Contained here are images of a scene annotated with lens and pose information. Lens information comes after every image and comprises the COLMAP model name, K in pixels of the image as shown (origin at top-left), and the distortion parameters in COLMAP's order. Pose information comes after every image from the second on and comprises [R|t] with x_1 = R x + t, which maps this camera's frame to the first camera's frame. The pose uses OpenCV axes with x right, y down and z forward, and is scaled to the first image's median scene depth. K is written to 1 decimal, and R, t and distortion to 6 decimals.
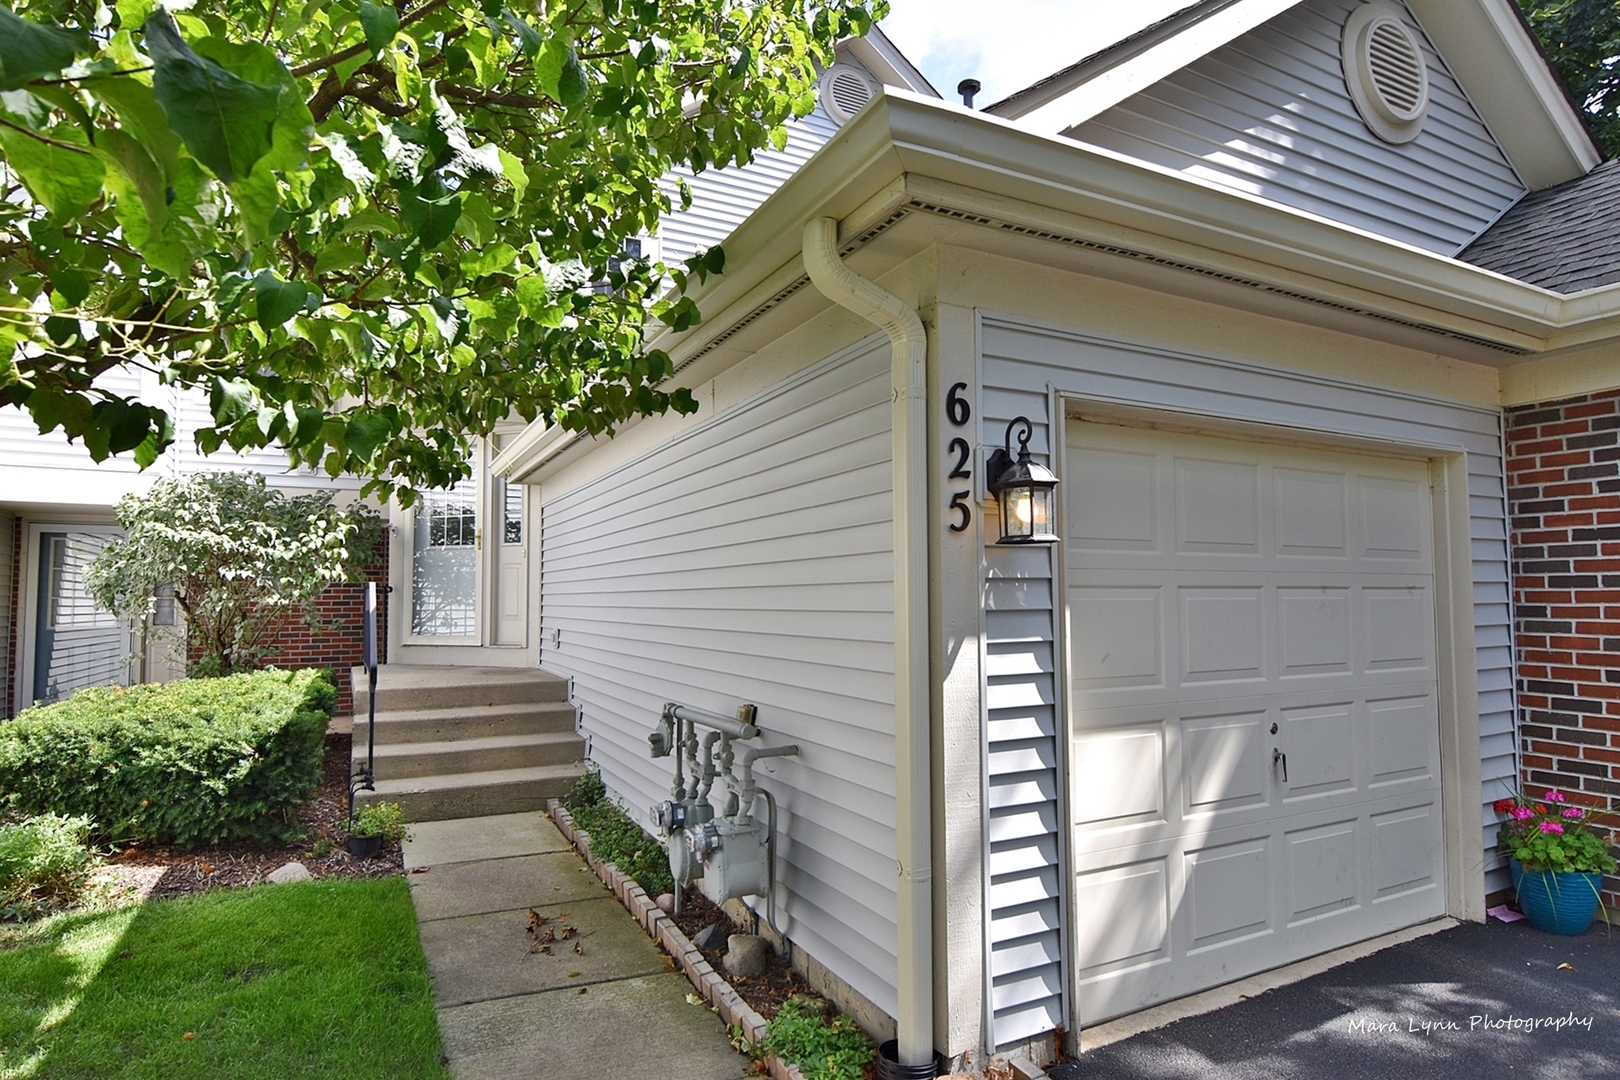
lens RADIAL K [[890.7, 0, 810.0], [0, 890.7, 540.0], [0, 0, 1]] dist [-0.004576, -0.000890]
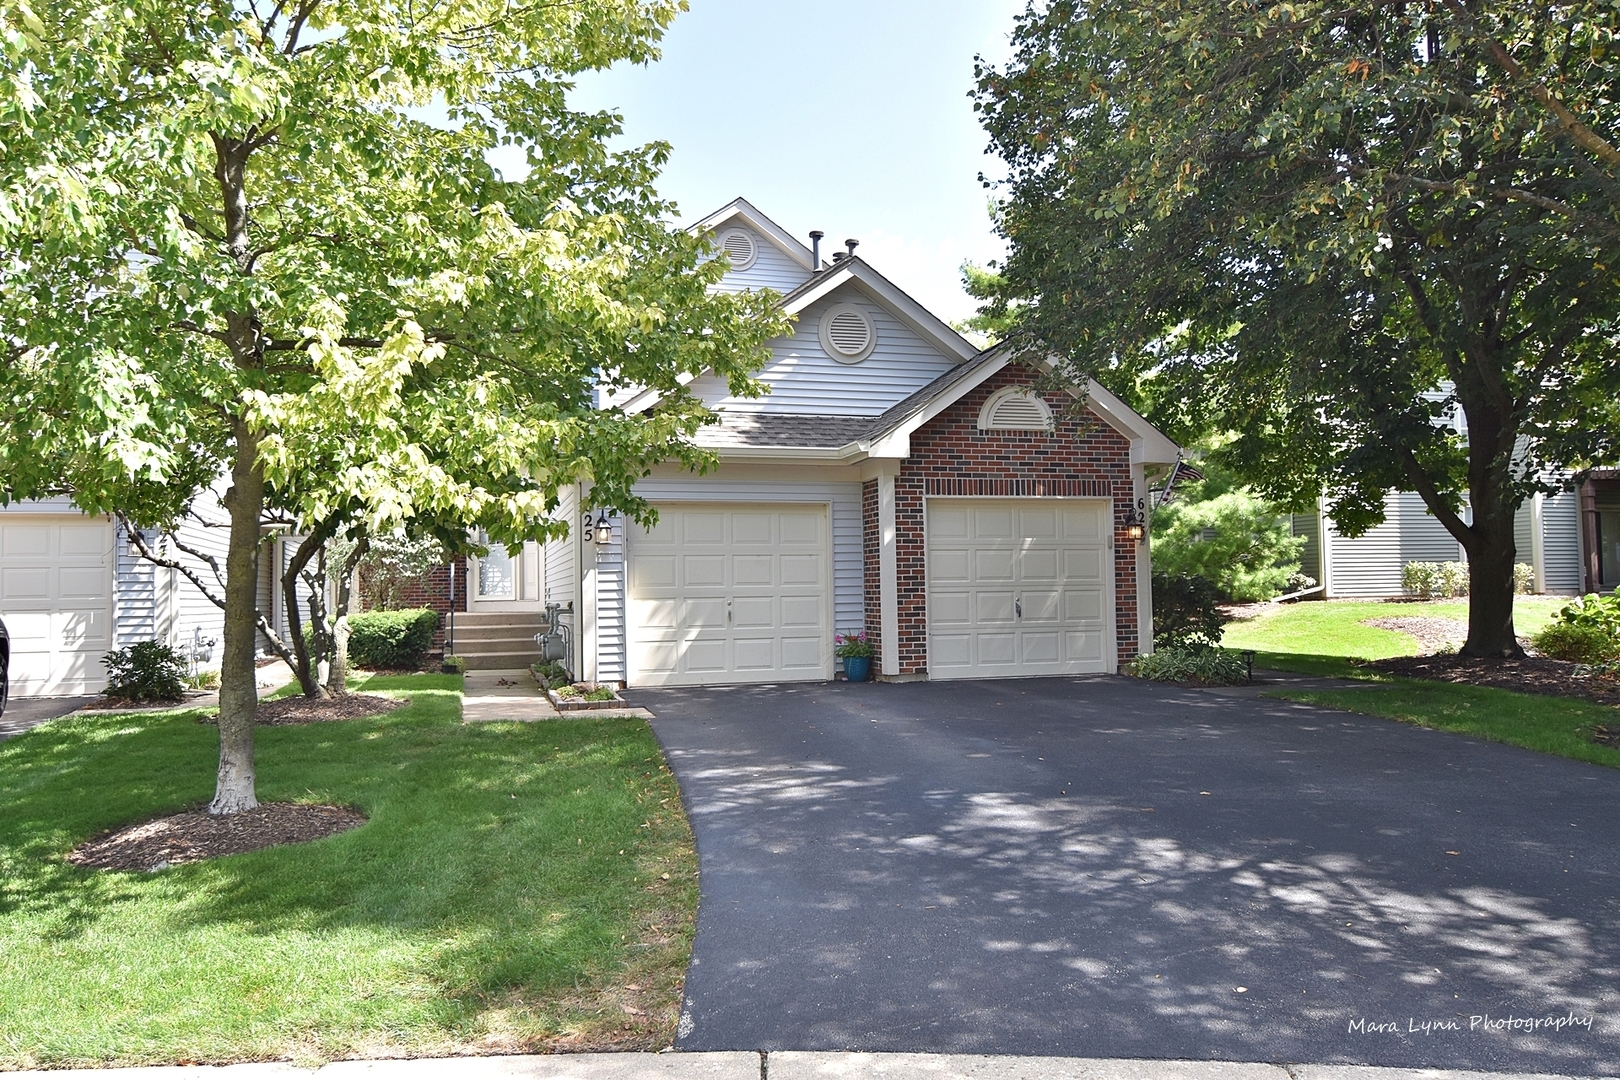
lens RADIAL K [[1113.2, 0, 810.0], [0, 1113.2, 540.0], [0, 0, 1]] dist [0.004006, 0.000553]
pose [[0.983646, -0.020838, -0.178903, 0.878138], [0.023452, 0.999647, 0.012507, -0.022126], [0.178579, -0.016498, 0.983787, -1.554341]]
